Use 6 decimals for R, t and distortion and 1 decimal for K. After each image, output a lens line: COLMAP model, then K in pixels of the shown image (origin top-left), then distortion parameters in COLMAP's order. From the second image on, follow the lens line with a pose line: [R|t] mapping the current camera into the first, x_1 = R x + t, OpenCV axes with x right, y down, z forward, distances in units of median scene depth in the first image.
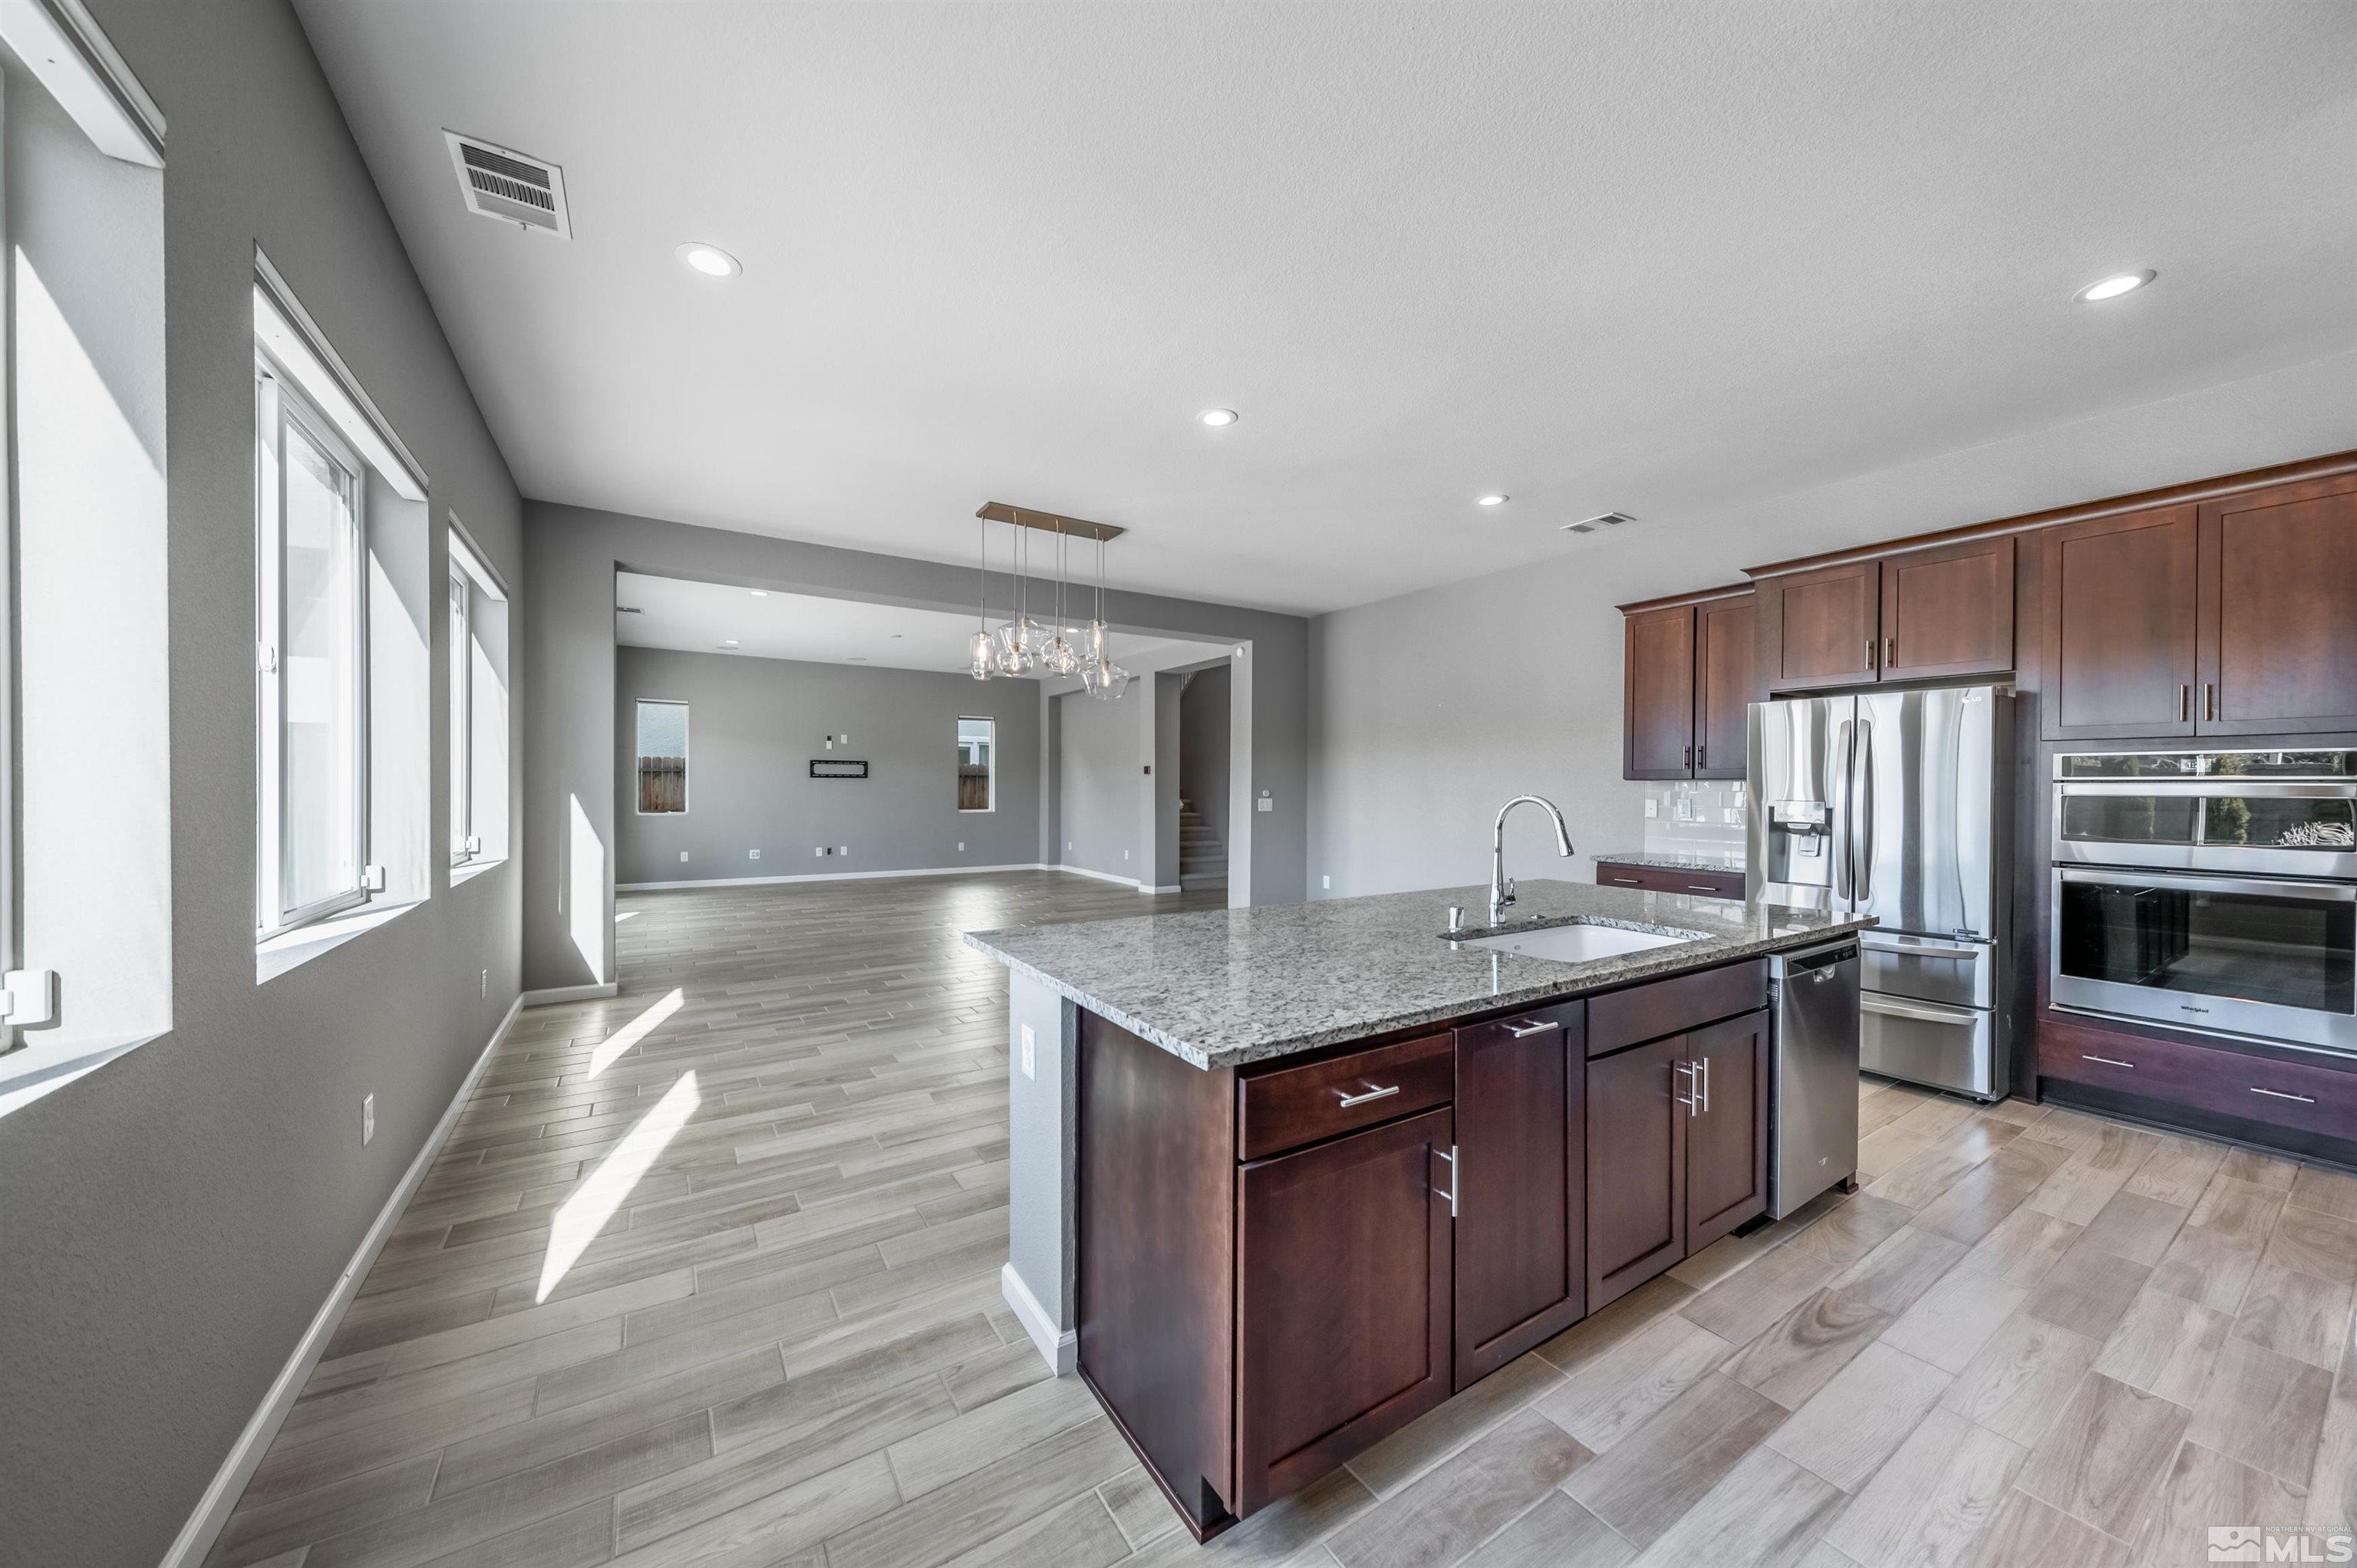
lens RADIAL K [[817.1, 0, 1170.8], [0, 817.1, 785.4], [0, 0, 1]] dist [0.002204, -0.000226]
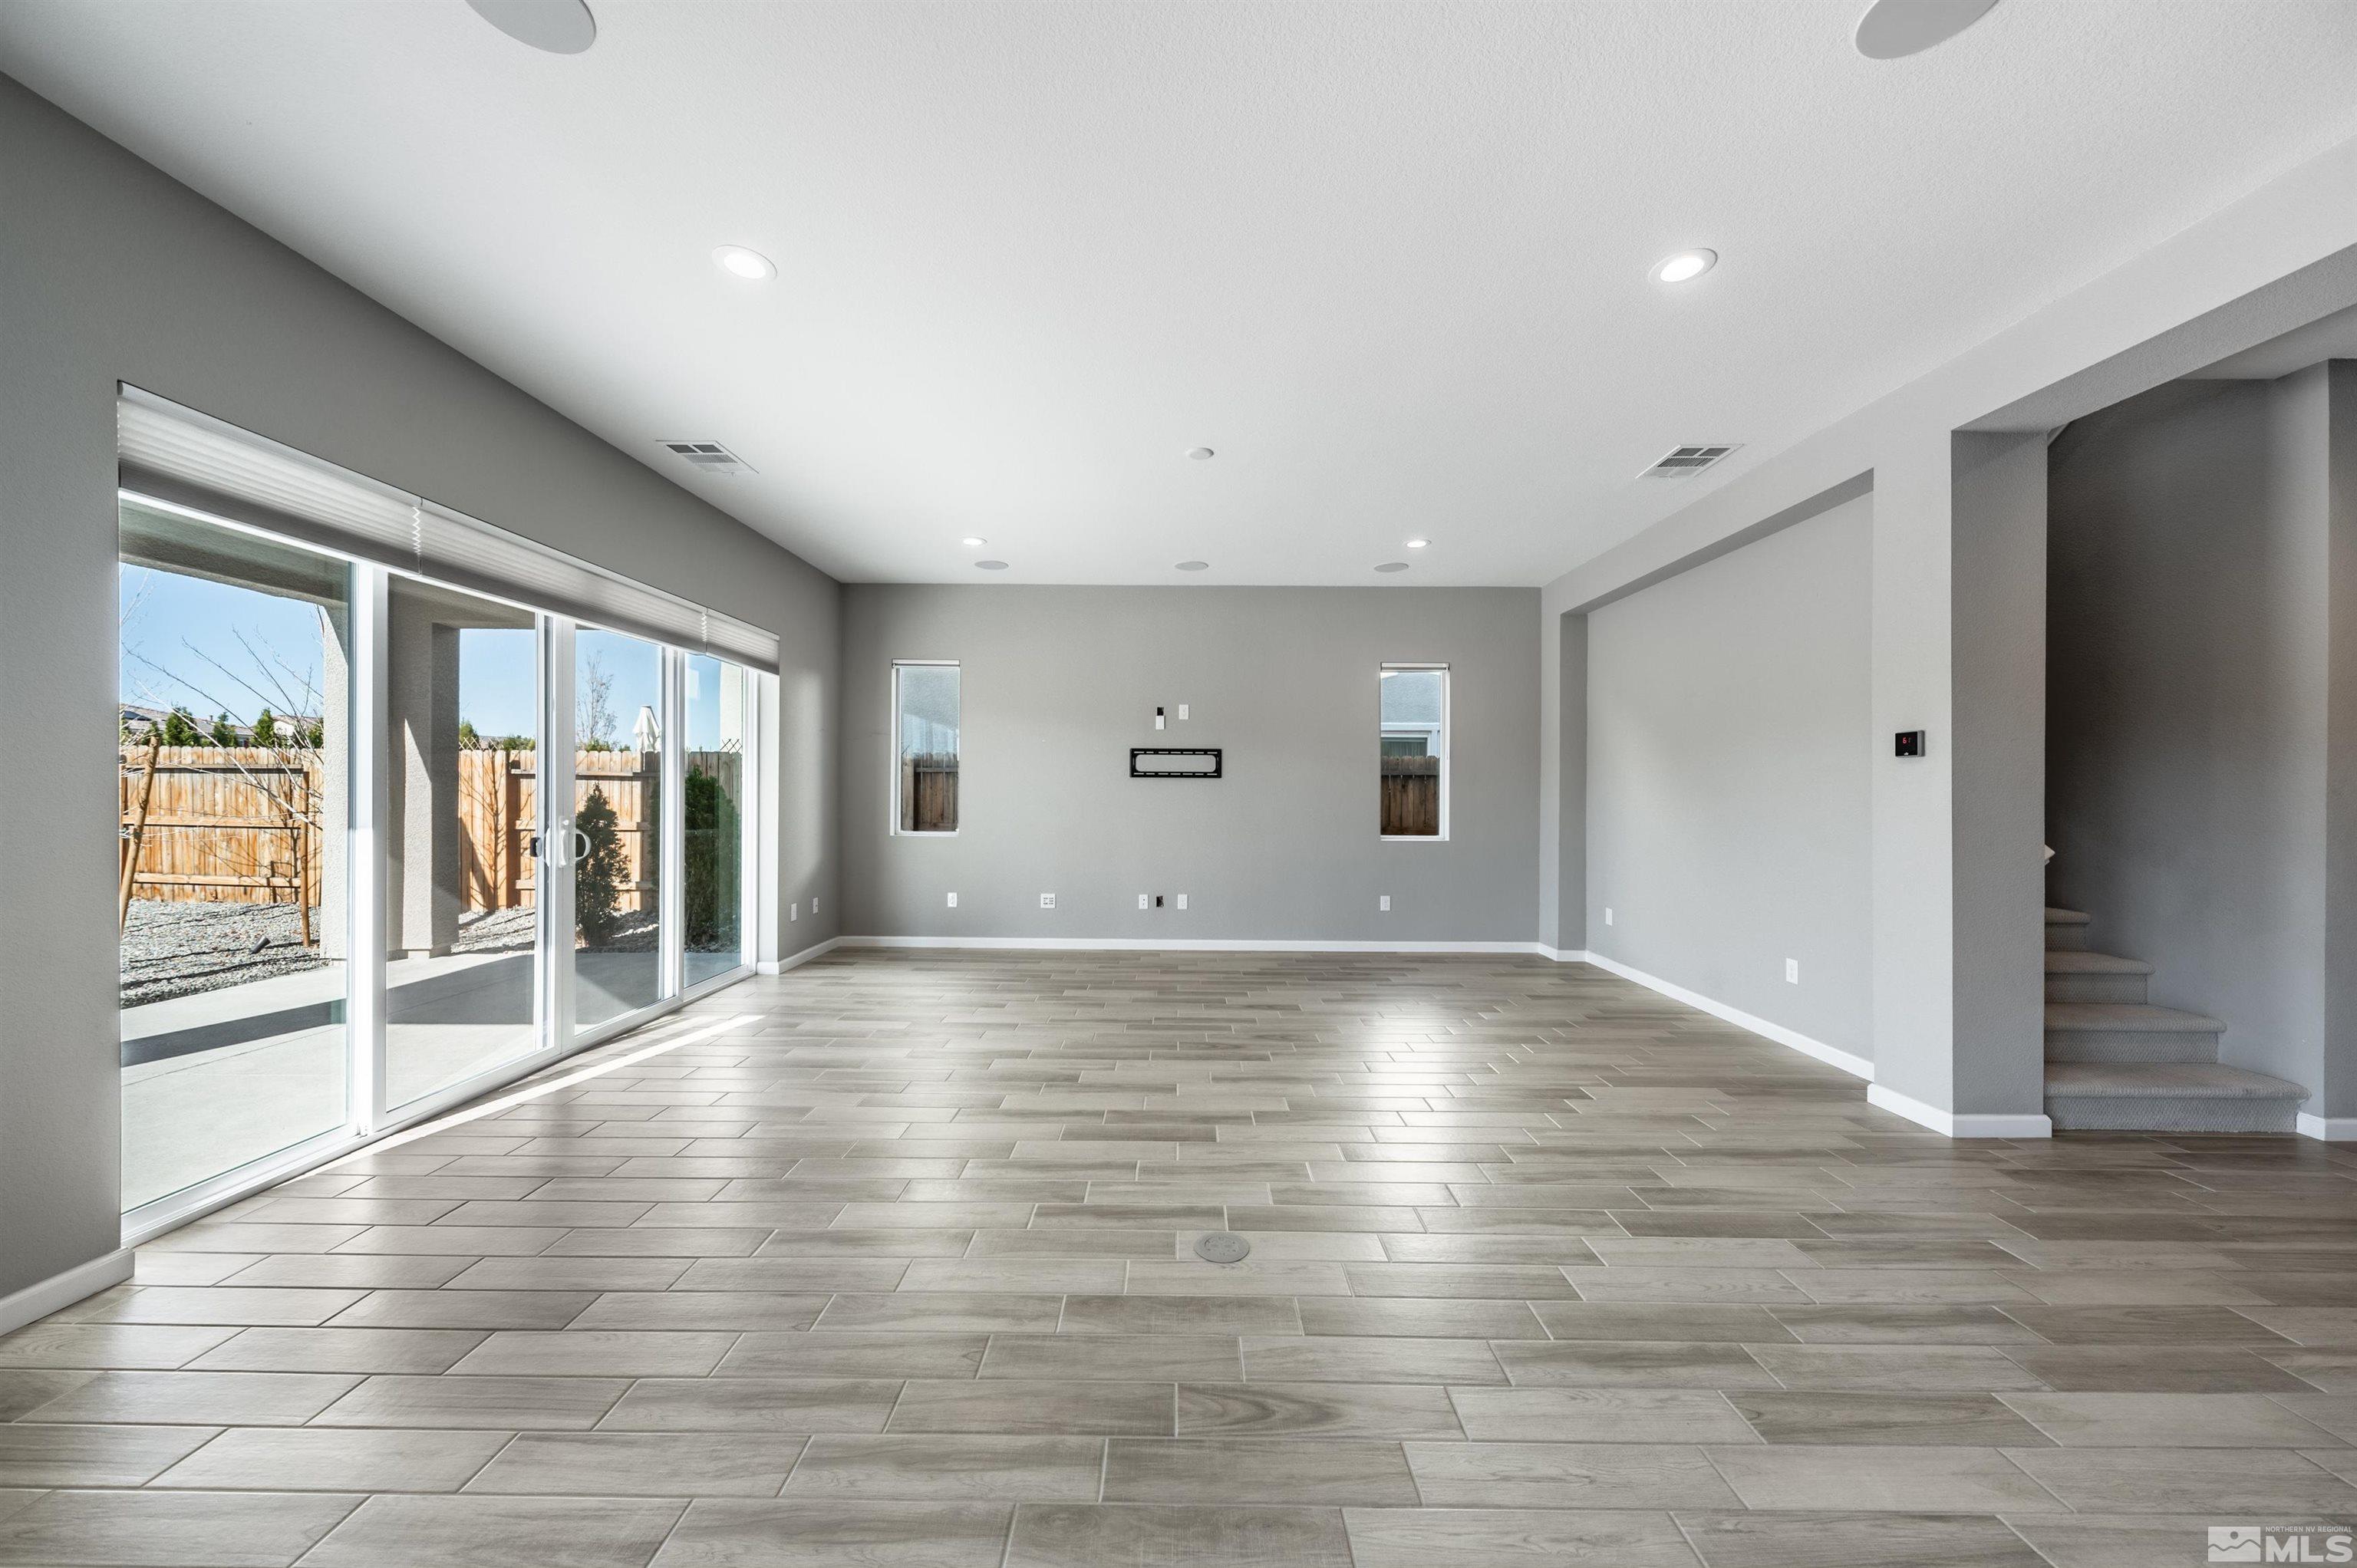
lens RADIAL K [[817.1, 0, 1176.1], [0, 817.1, 791.9], [0, 0, 1]] dist [0.002204, -0.000226]
pose [[0.846618, 0.000847, -0.532201, -0.091431], [-0.004006, 0.999981, -0.004781, 0.003652], [0.532186, 0.006180, 0.846605, 0.500179]]
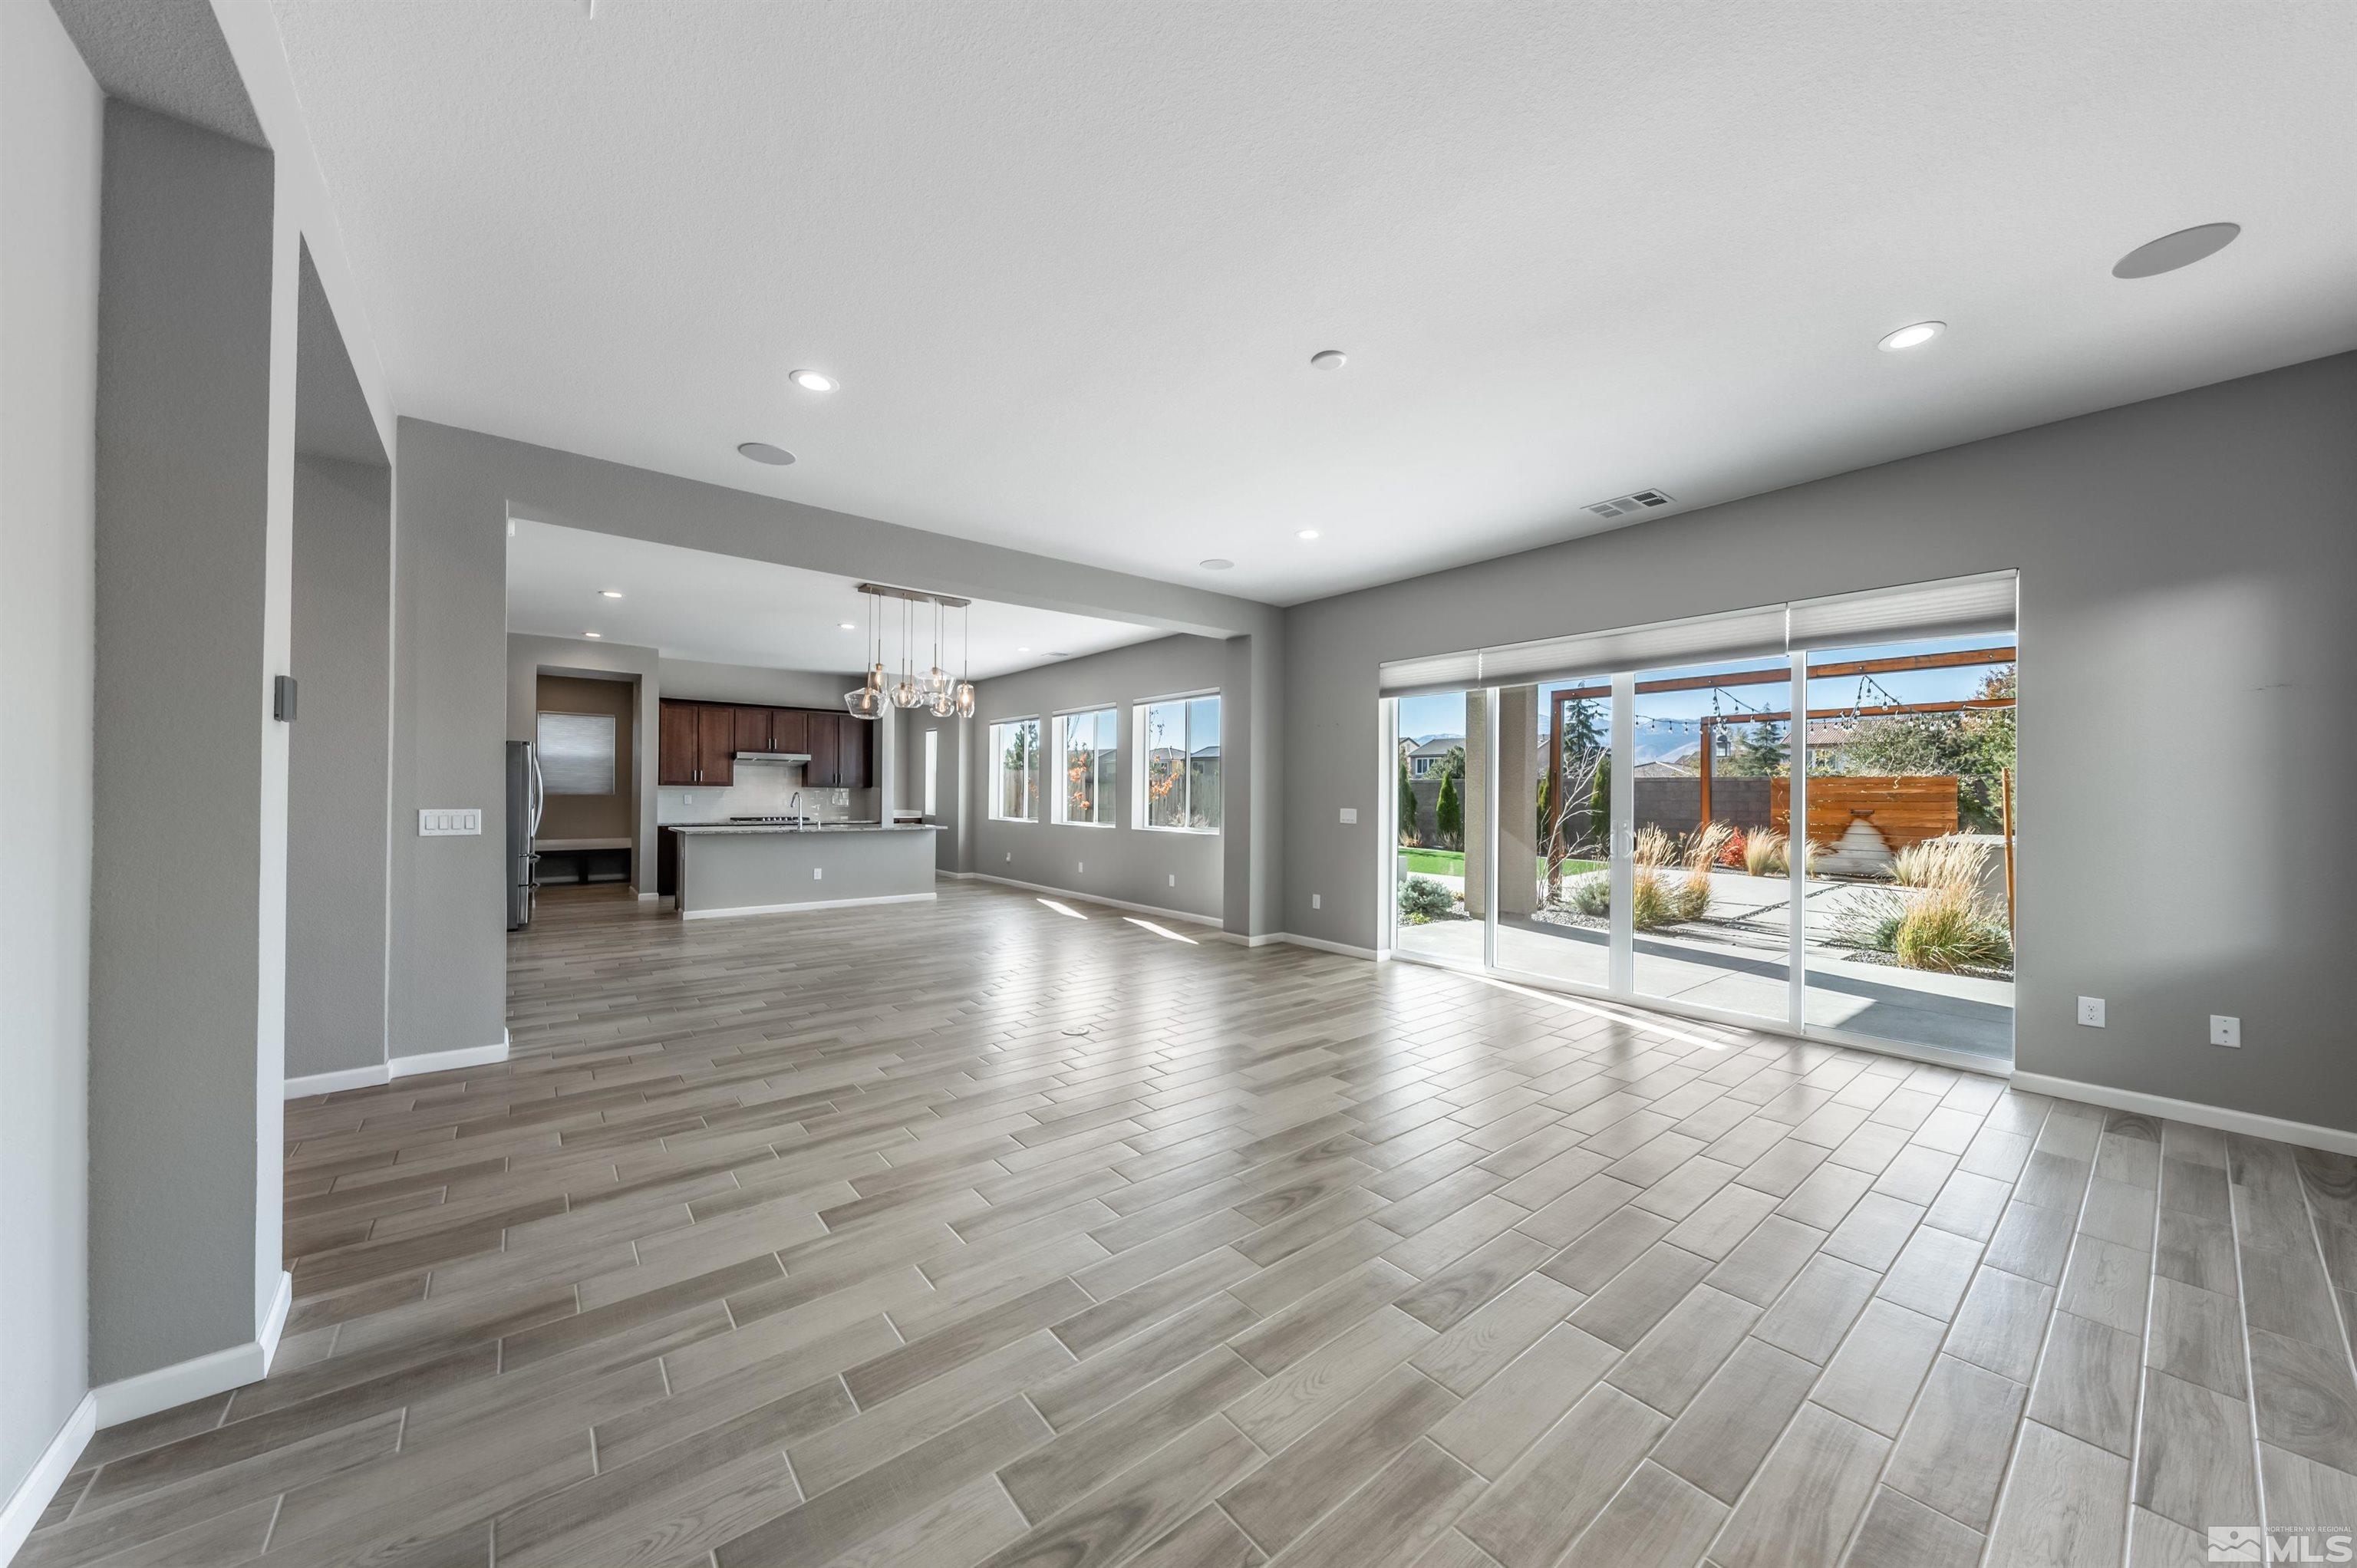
lens RADIAL K [[817.1, 0, 1178.7], [0, 817.1, 794.5], [0, 0, 1]] dist [0.002204, -0.000226]
pose [[-0.993411, -0.014546, -0.113678, -0.192485], [-0.015026, 0.999881, 0.003375, 0.000728], [0.113615, 0.005061, -0.993512, 1.073476]]
